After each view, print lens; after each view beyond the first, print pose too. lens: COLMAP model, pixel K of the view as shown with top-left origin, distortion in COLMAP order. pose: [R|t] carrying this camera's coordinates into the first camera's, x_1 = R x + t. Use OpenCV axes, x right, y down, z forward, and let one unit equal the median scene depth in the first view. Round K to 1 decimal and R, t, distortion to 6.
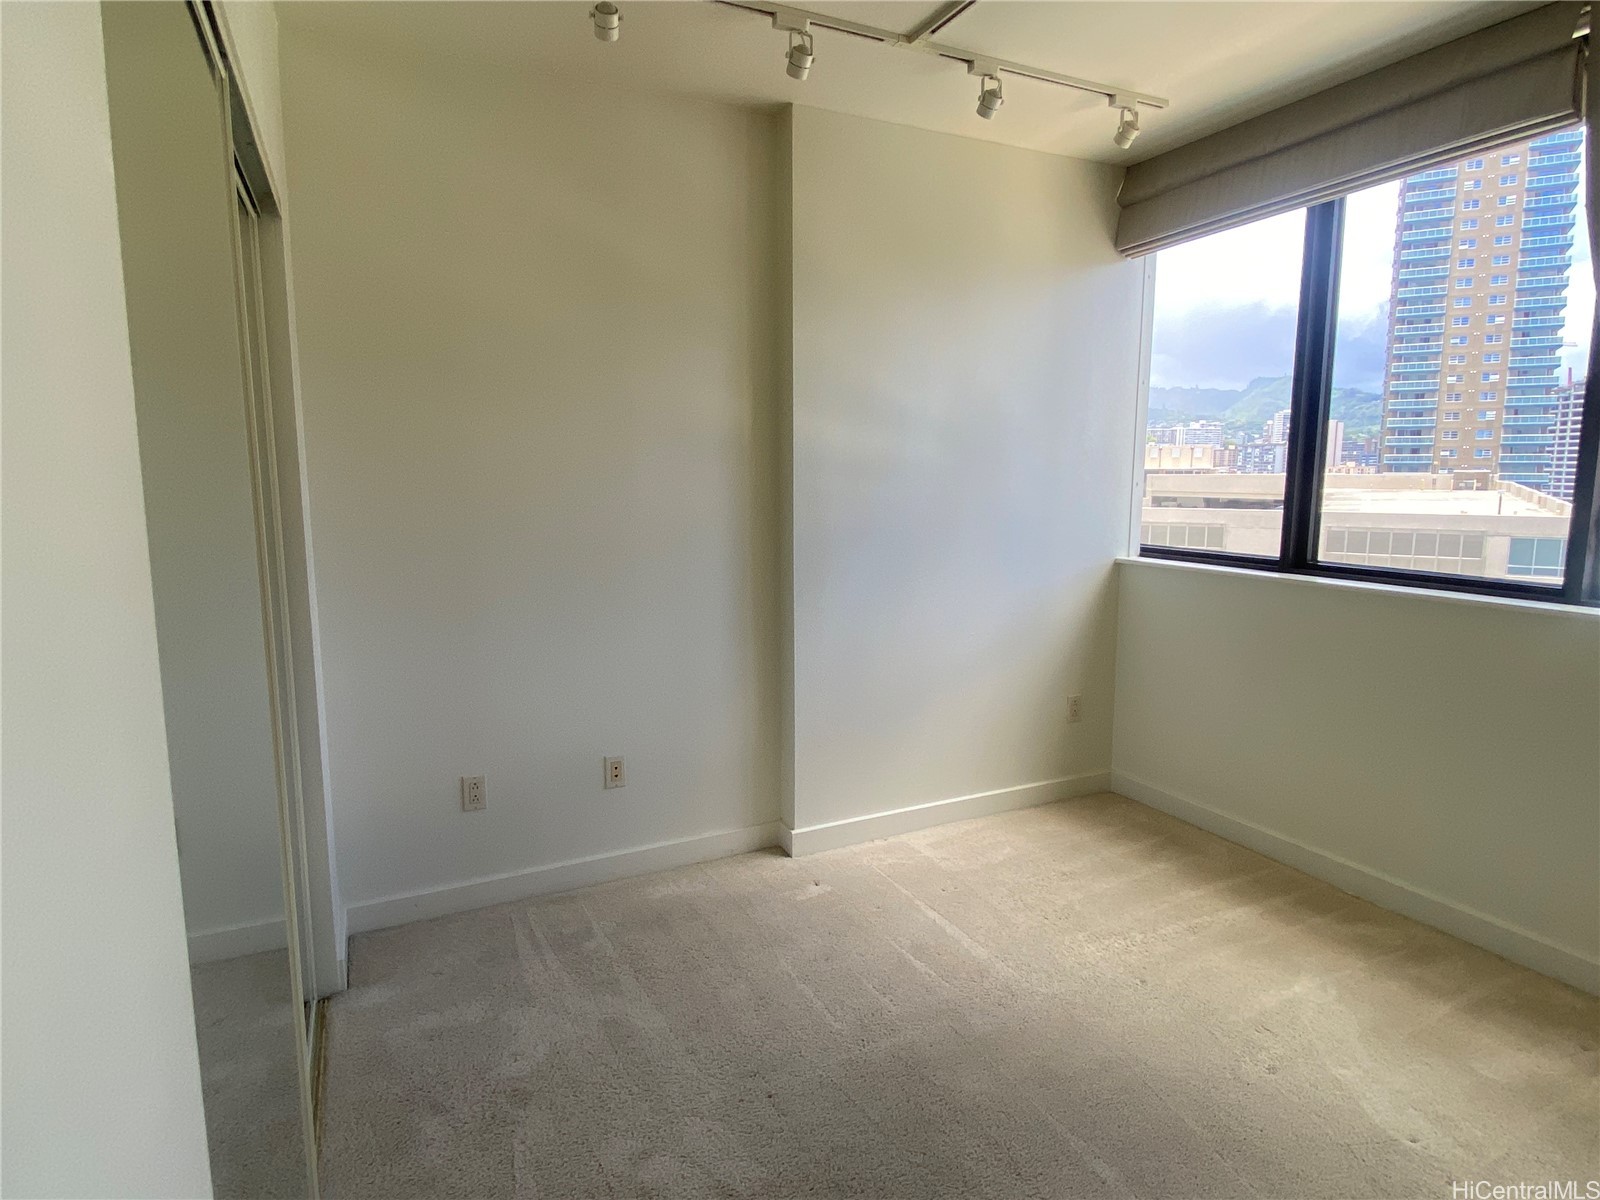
lens RADIAL K [[922.9, 0, 801.3], [0, 922.9, 578.7], [0, 0, 1]] dist [0.003765, 0.000182]
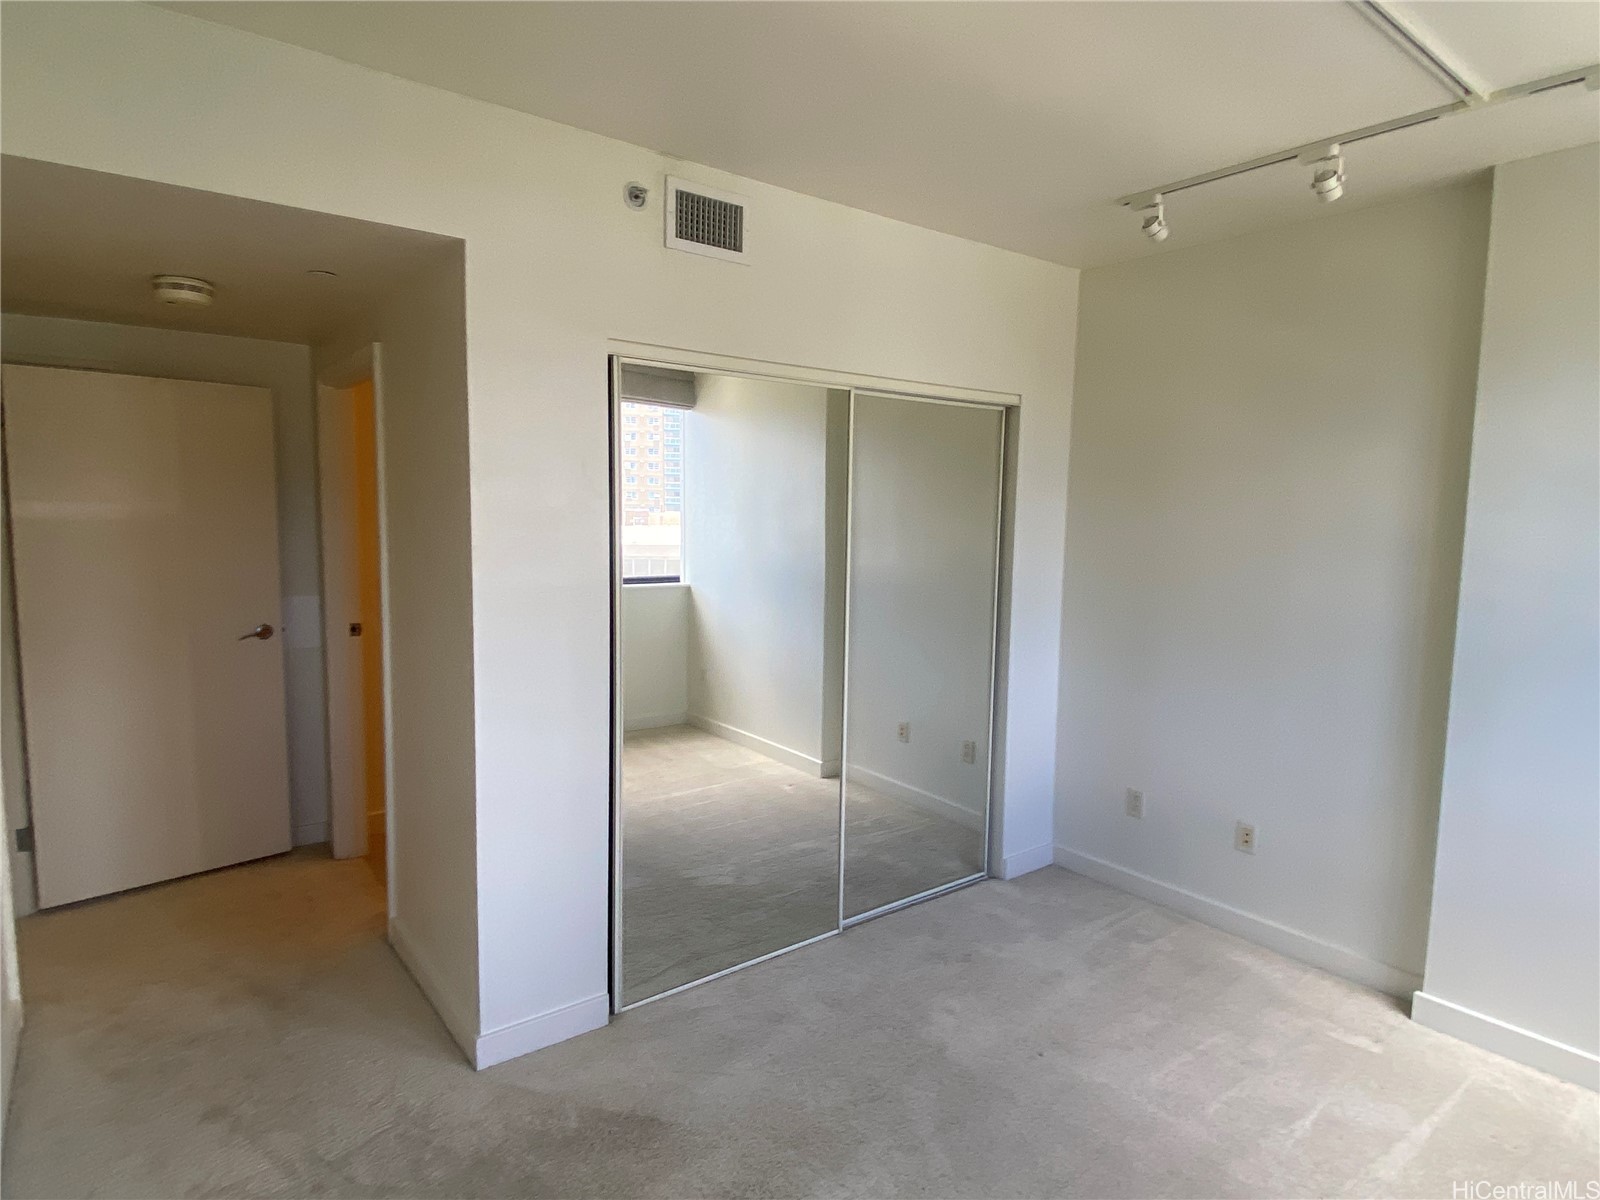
lens RADIAL K [[900.3, 0, 800.0], [0, 900.3, 600.0], [0, 0, 1]] dist [0.007053, 0.000076]
pose [[0.215040, 0.113350, -0.970005, 0.735368], [-0.158038, 0.984189, 0.079972, -0.074352], [0.963733, 0.136100, 0.229554, 0.220046]]
